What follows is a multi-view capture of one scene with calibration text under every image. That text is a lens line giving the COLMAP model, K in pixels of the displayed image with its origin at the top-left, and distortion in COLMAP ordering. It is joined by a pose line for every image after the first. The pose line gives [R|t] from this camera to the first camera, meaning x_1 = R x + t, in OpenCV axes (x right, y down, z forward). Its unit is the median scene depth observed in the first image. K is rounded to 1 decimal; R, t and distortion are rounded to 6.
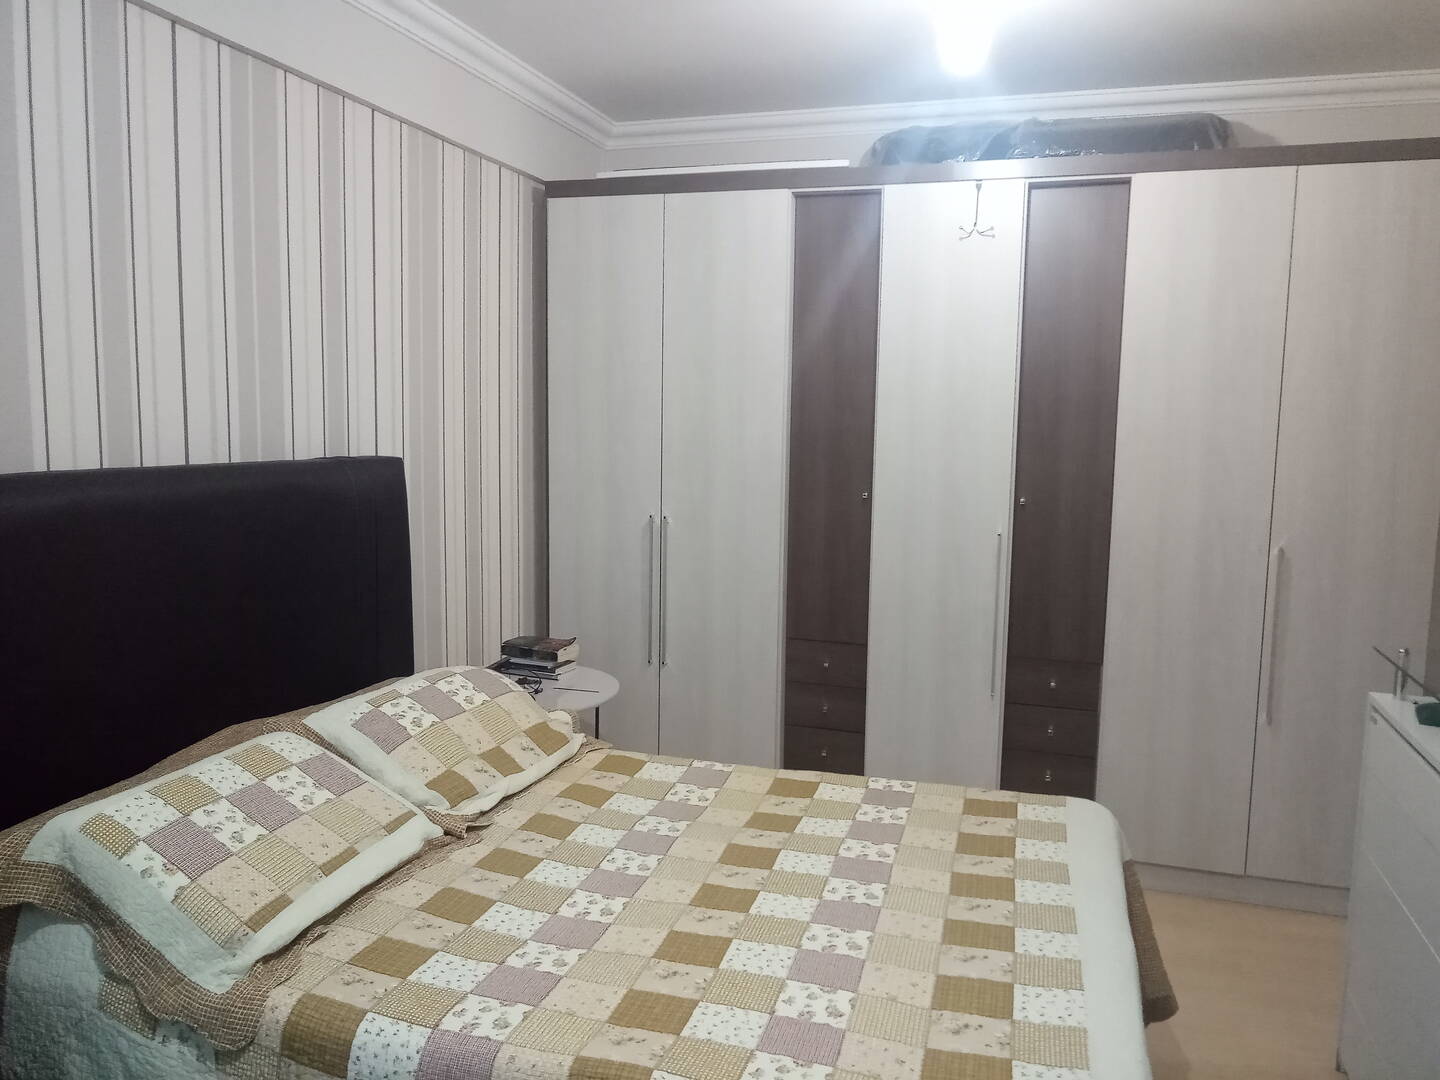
lens RADIAL K [[1082.9, 0, 722.7], [0, 1082.9, 542.8], [0, 0, 1]] dist [-0.020644, -0.008593]
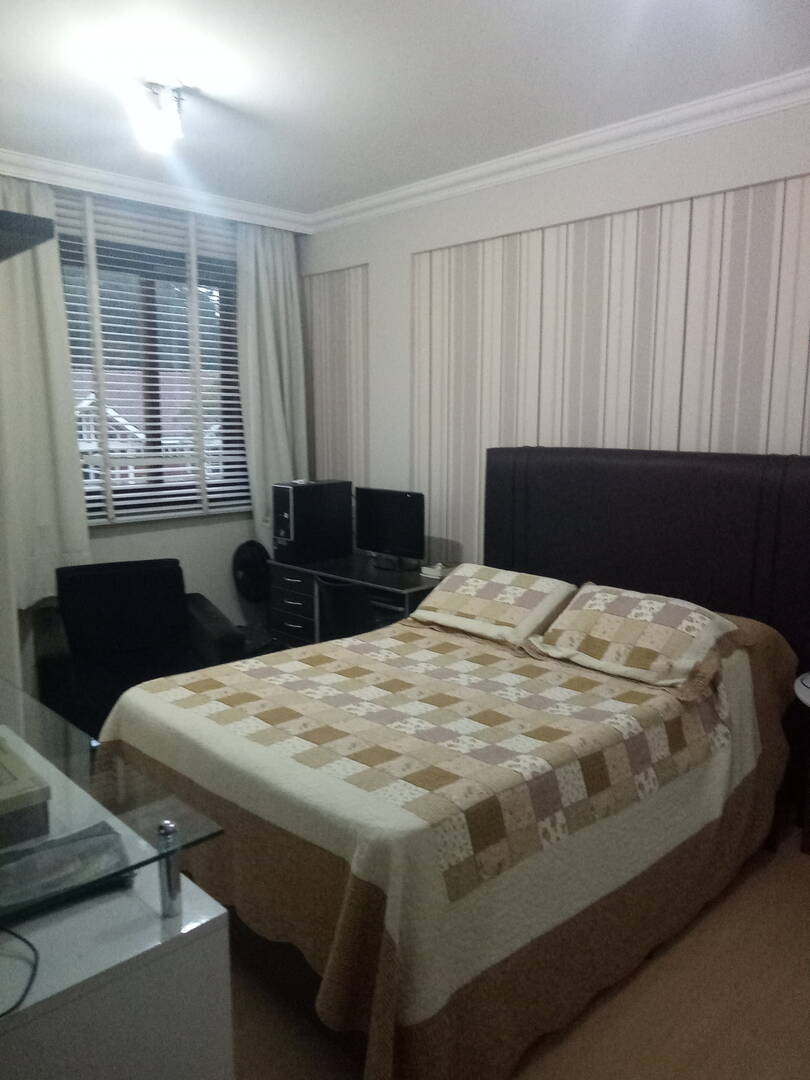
lens RADIAL K [[812.1, 0, 405.6], [0, 812.1, 539.0], [0, 0, 1]] dist [-0.020644, -0.008593]
pose [[-0.486861, 0.125397, -0.864432, 1.033660], [-0.096803, 0.975799, 0.196073, -0.170373], [0.868099, 0.179140, -0.462939, 1.434337]]
